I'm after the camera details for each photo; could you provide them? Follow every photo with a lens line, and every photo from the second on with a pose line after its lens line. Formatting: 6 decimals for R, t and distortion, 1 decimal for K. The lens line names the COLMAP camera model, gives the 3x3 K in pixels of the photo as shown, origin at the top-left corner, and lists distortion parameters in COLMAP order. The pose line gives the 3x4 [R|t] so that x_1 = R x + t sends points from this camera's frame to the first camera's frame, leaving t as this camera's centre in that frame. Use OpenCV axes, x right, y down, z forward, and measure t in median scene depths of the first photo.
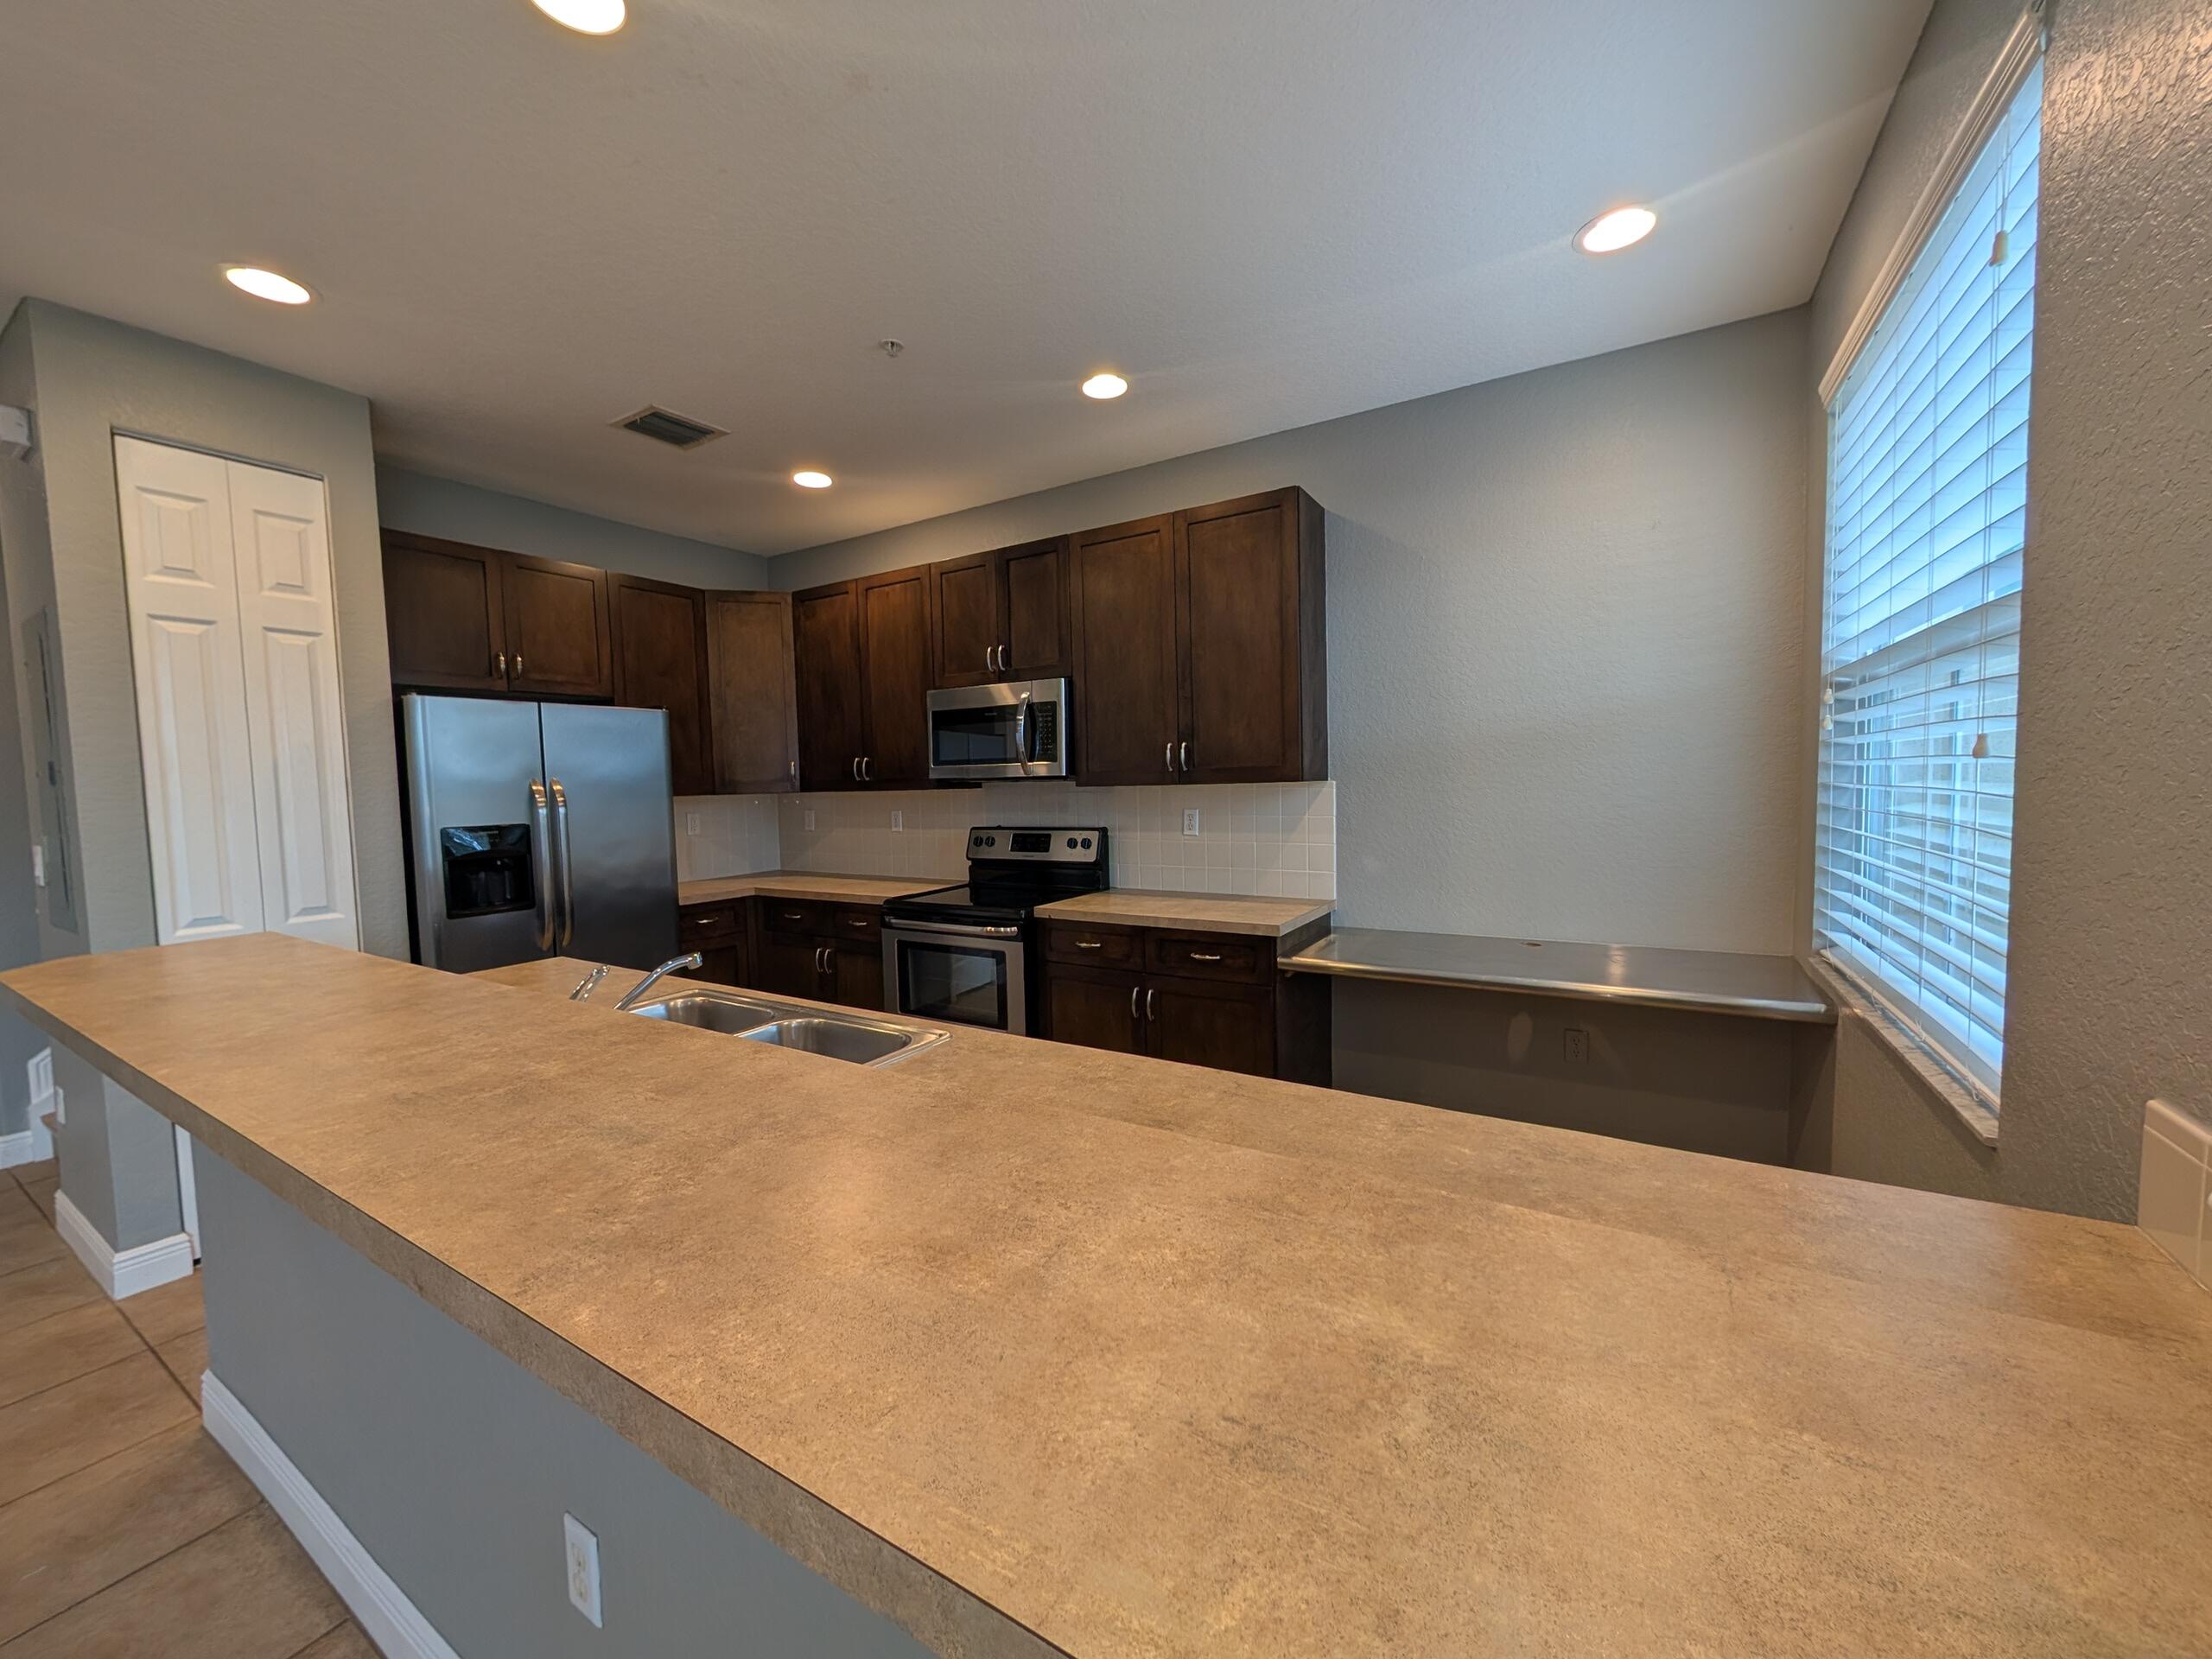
lens RADIAL K [[837.6, 0, 1115.5], [0, 837.6, 828.2], [0, 0, 1]] dist [-0.001706, 0.000591]
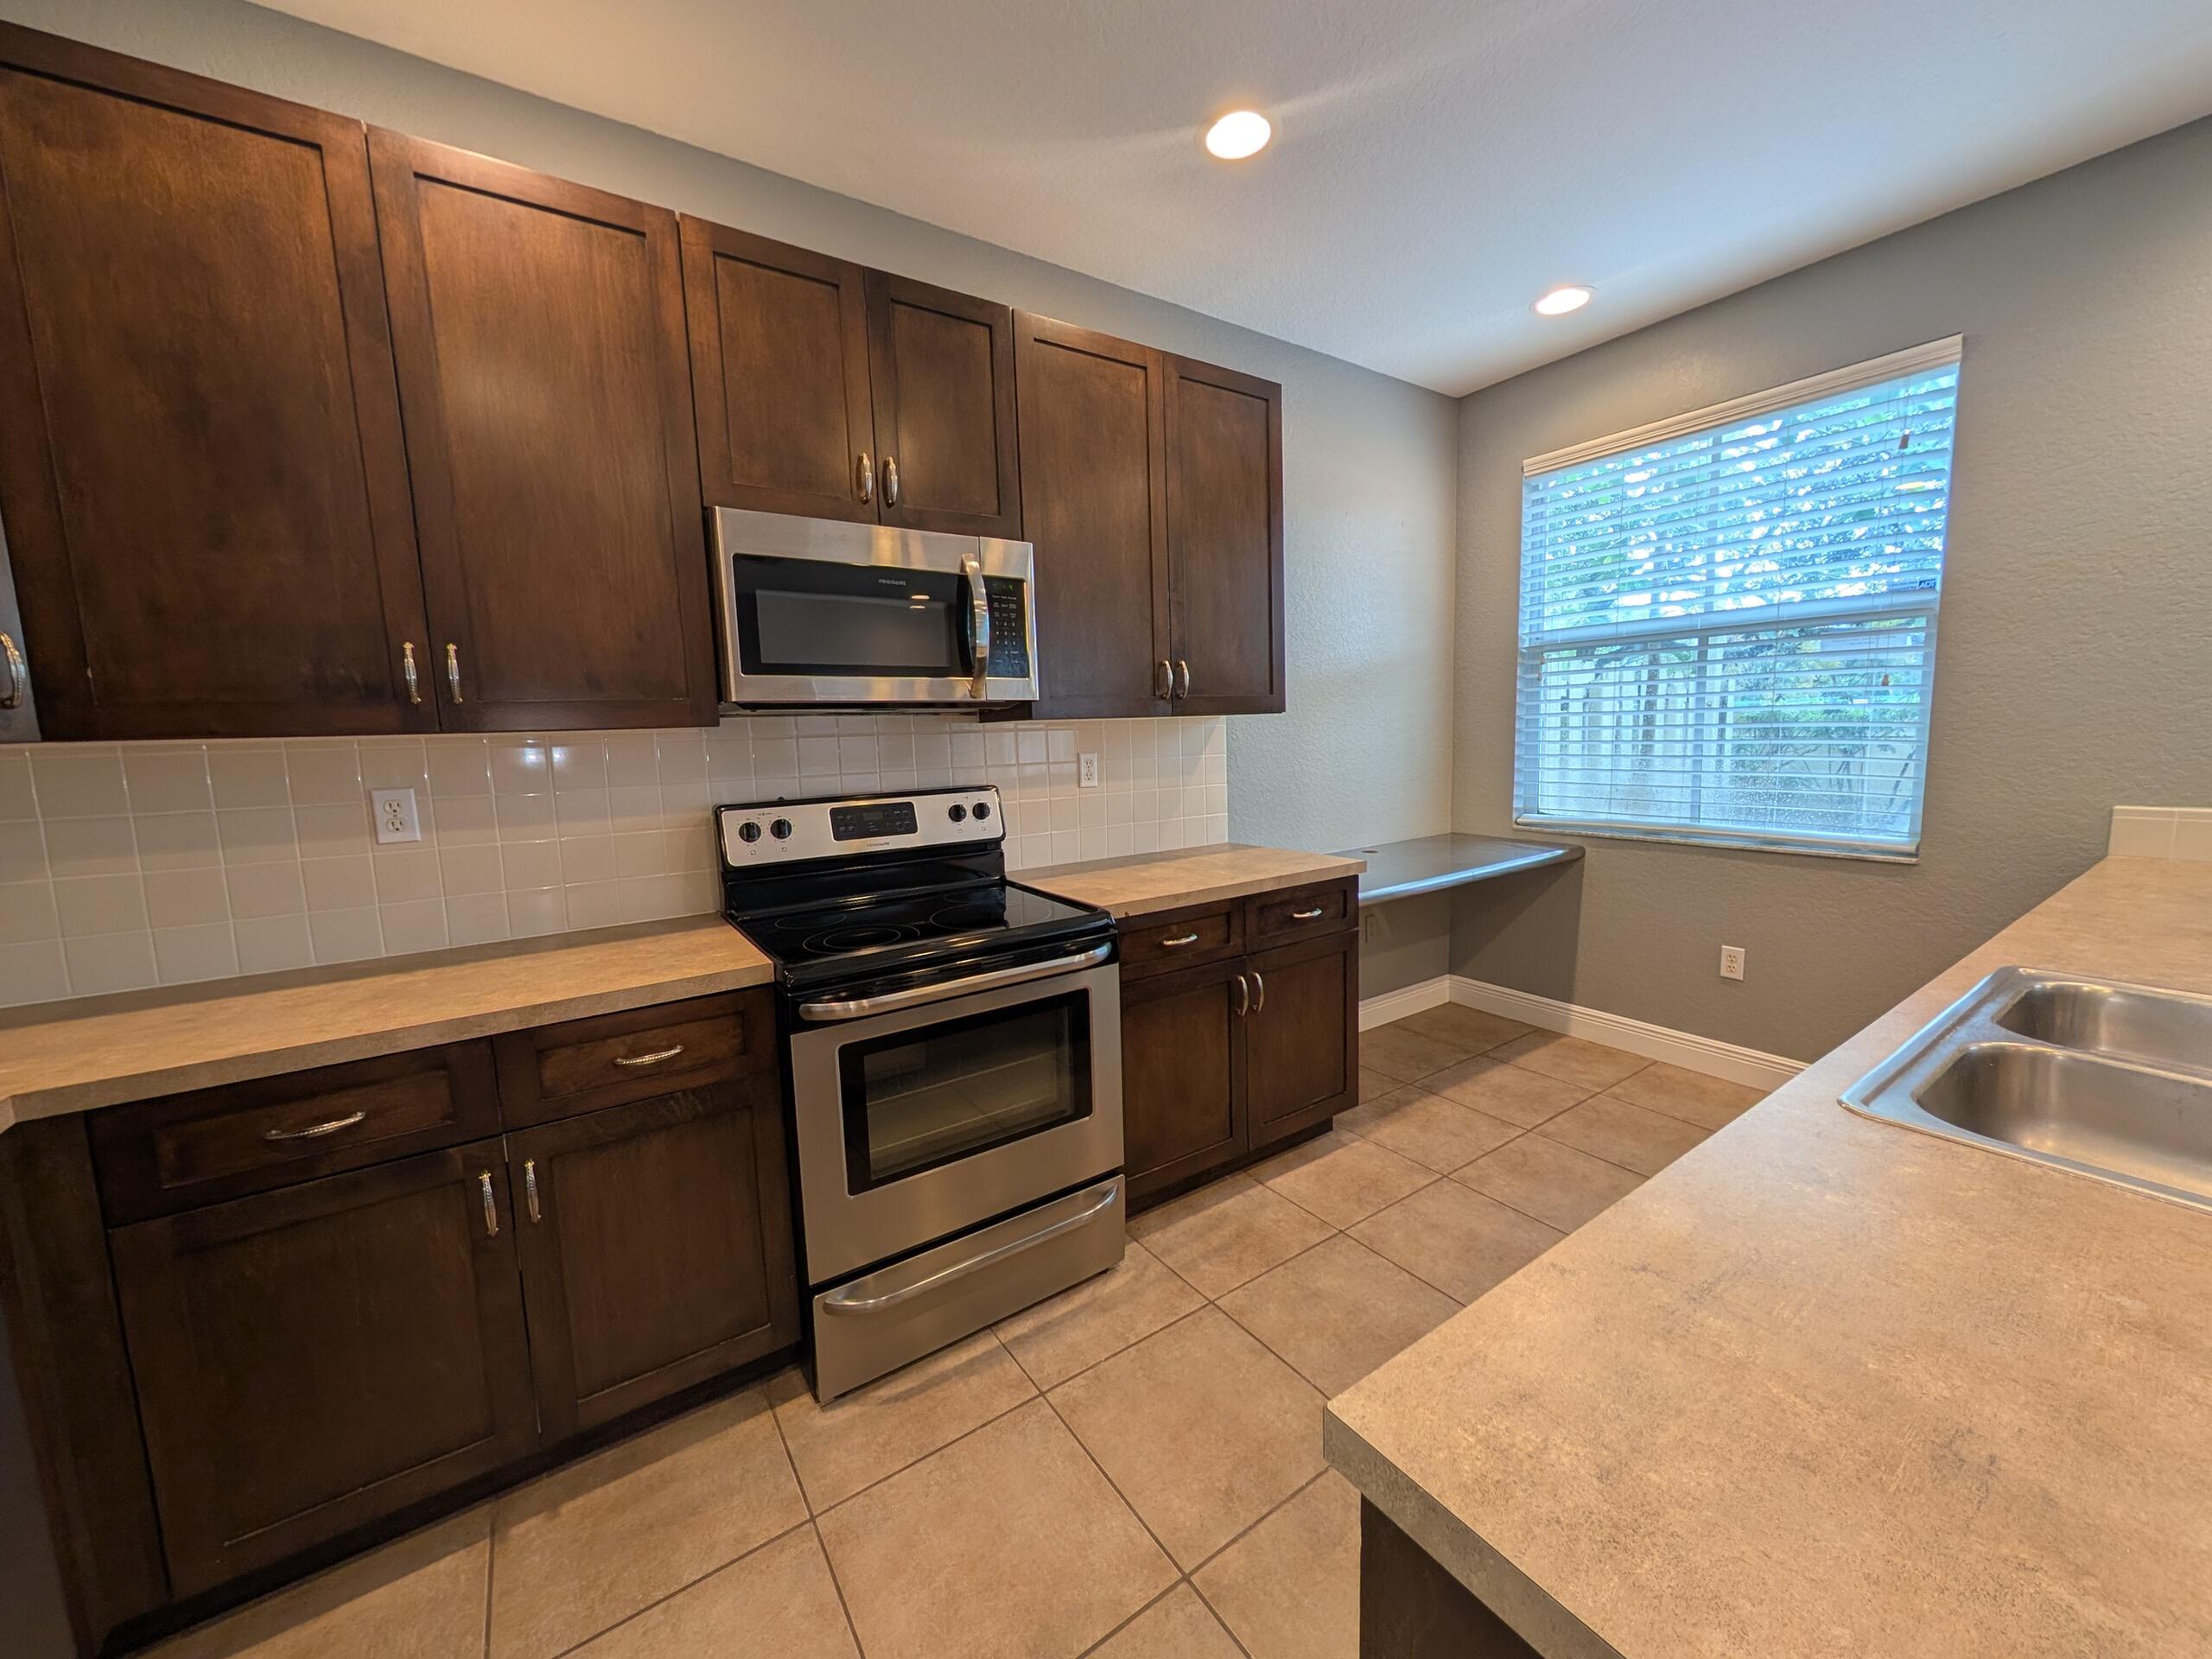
lens RADIAL K [[837.6, 0, 1105.7], [0, 837.6, 826.6], [0, 0, 1]] dist [-0.001706, 0.000591]
pose [[0.417314, -0.093978, 0.903890, -0.640932], [0.070717, 0.994981, 0.070800, -0.009472], [-0.906007, 0.034375, 0.421865, 0.711034]]
